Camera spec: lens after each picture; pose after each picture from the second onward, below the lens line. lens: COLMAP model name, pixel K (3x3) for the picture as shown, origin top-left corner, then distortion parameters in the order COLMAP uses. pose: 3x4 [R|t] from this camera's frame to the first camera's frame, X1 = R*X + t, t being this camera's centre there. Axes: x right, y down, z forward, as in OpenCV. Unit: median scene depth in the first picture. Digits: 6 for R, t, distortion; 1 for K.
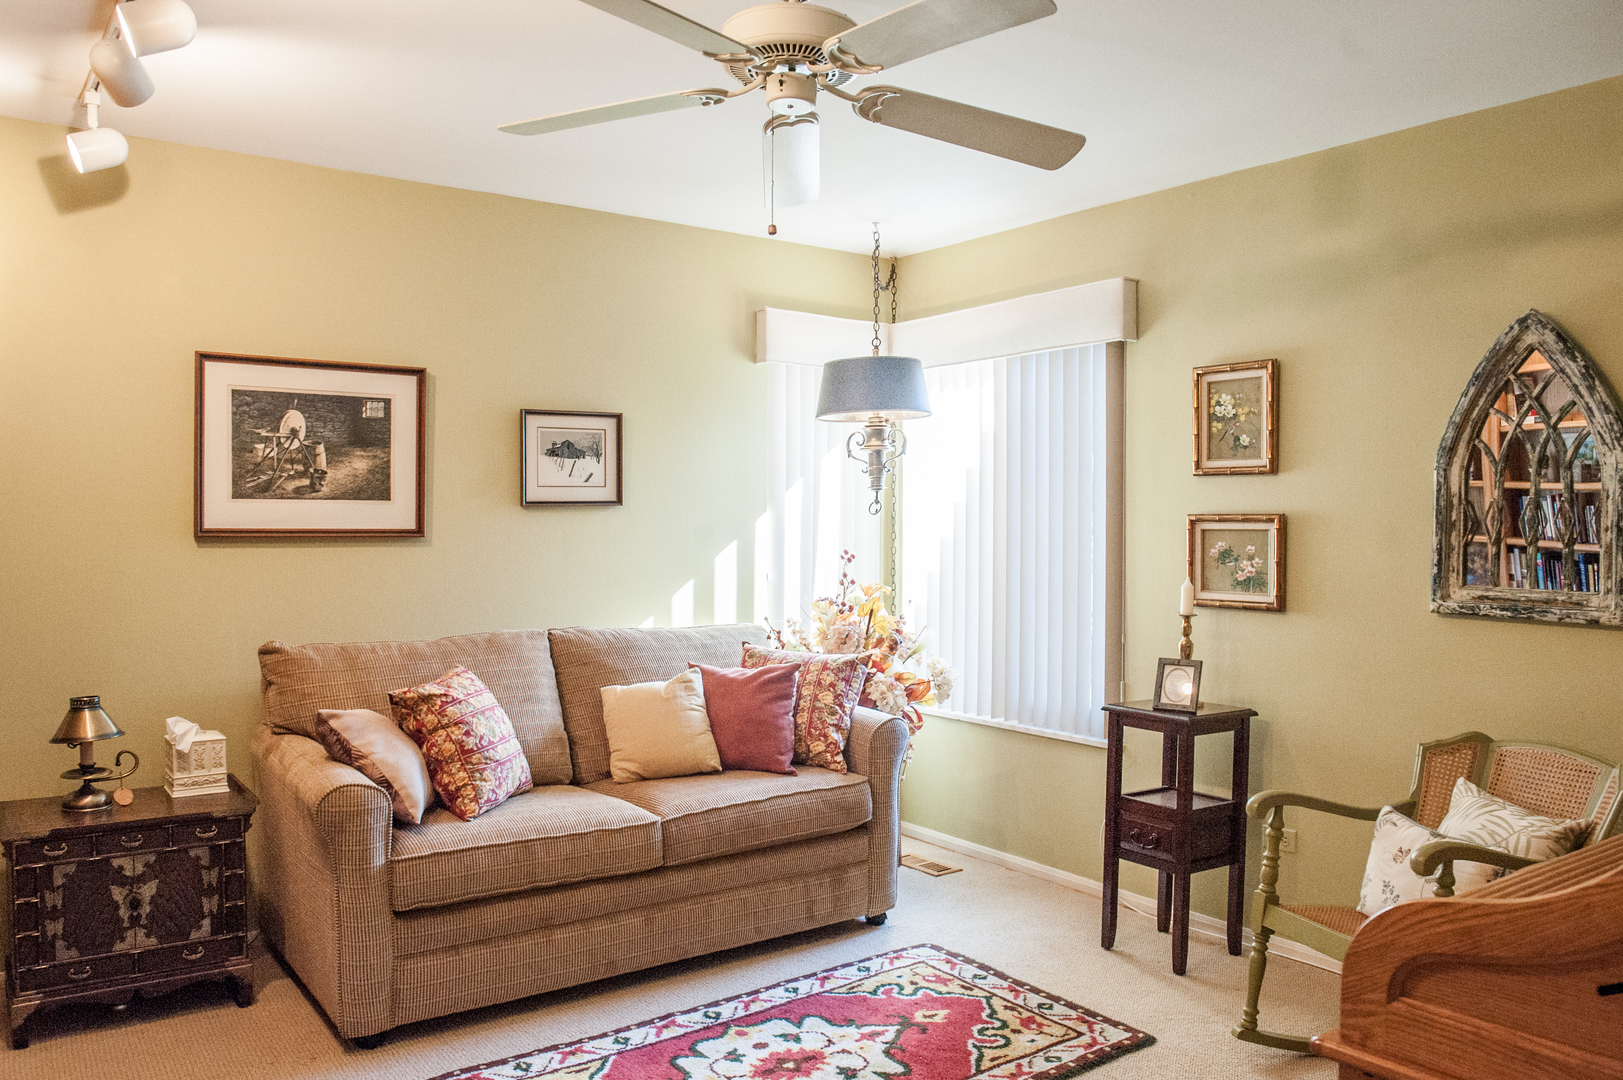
lens RADIAL K [[1217.0, 0, 811.6], [0, 1217.0, 537.4], [0, 0, 1]] dist [0.006239, 0.002099]
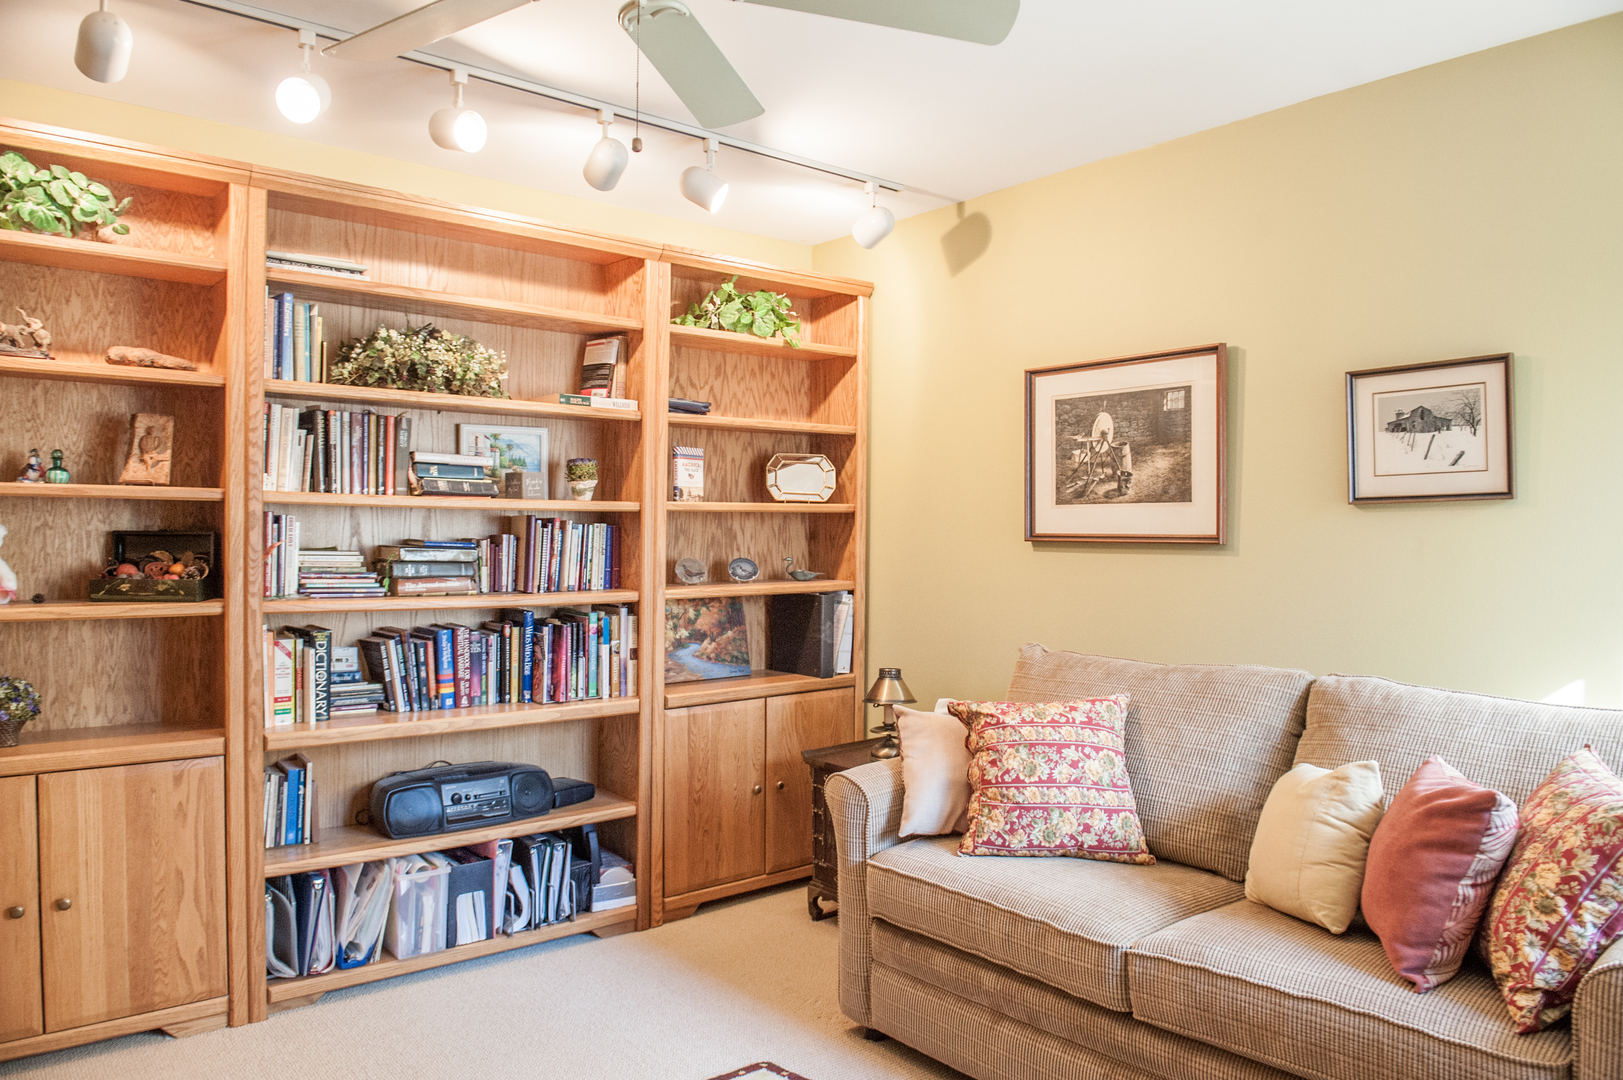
lens RADIAL K [[1168.9, 0, 811.1], [0, 1168.9, 537.0], [0, 0, 1]] dist [-0.010364, -0.000201]
pose [[0.071673, 0.004907, -0.997416, 0.483161], [-0.011519, 0.999925, 0.004091, -0.005738], [0.997362, 0.011196, 0.071725, 0.688370]]
